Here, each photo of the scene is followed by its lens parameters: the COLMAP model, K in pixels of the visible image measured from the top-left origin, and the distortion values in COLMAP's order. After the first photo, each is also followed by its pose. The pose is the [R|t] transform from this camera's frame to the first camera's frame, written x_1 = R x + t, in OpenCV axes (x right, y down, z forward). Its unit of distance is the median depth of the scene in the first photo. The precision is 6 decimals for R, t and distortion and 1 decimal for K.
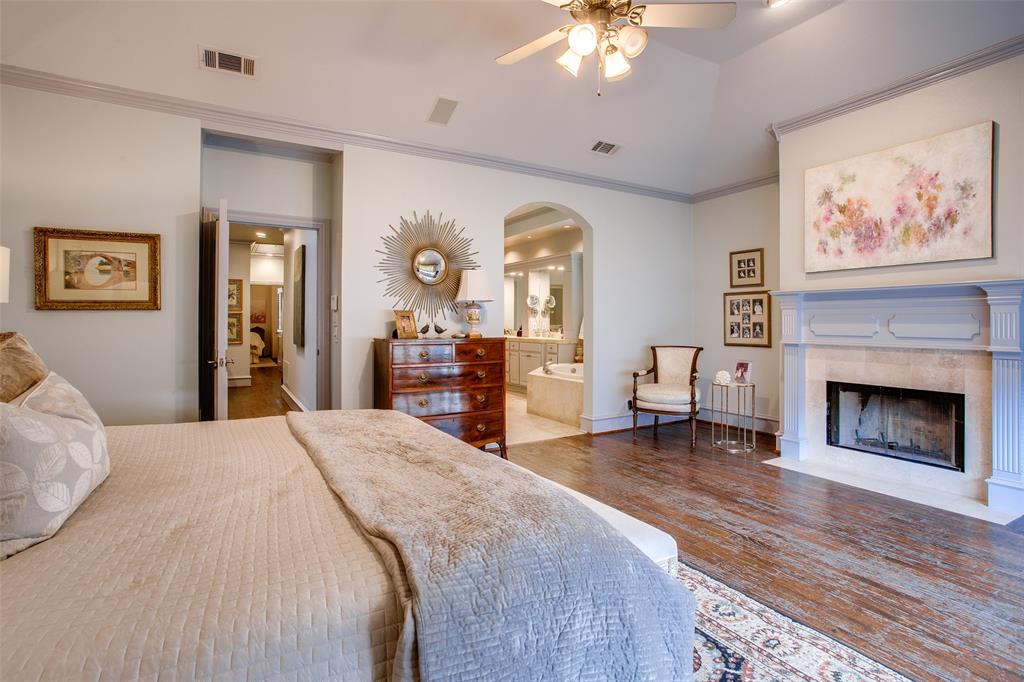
lens RADIAL K [[509.7, 0, 515.8], [0, 509.7, 312.0], [0, 0, 1]] dist [-0.003288, 0.031371]
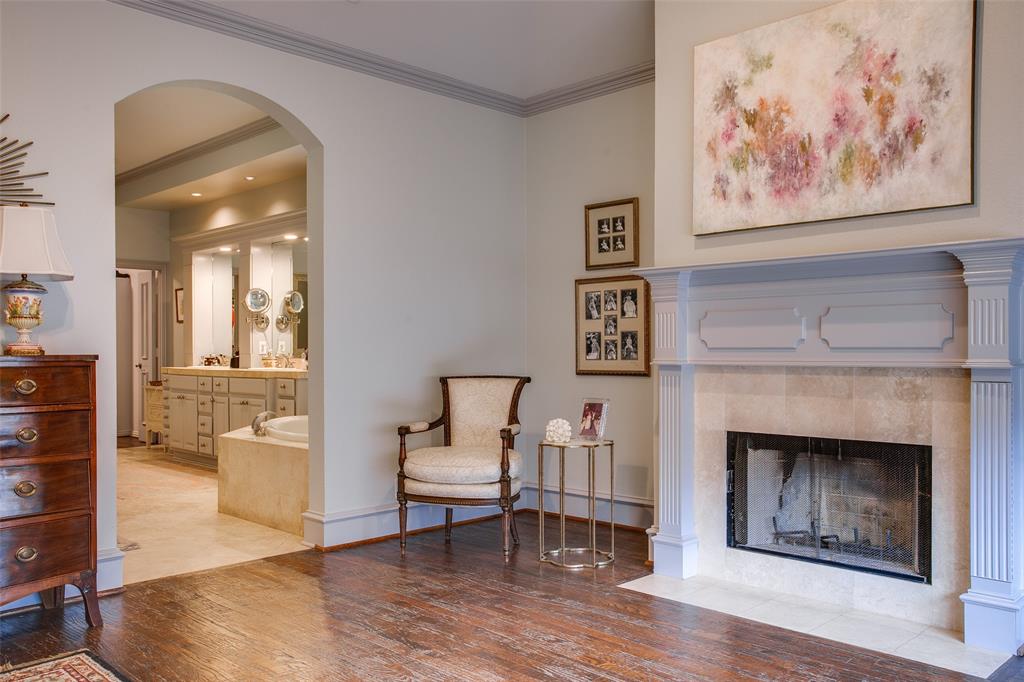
lens RADIAL K [[843.0, 0, 512.0], [0, 843.0, 341.0], [0, 0, 1]] dist [0.000957, 0.117440]
pose [[0.973312, 0.002076, 0.229478, 0.172704], [-0.002483, 0.999996, 0.001483, 0.036498], [-0.229474, -0.002013, 0.973313, 0.167965]]
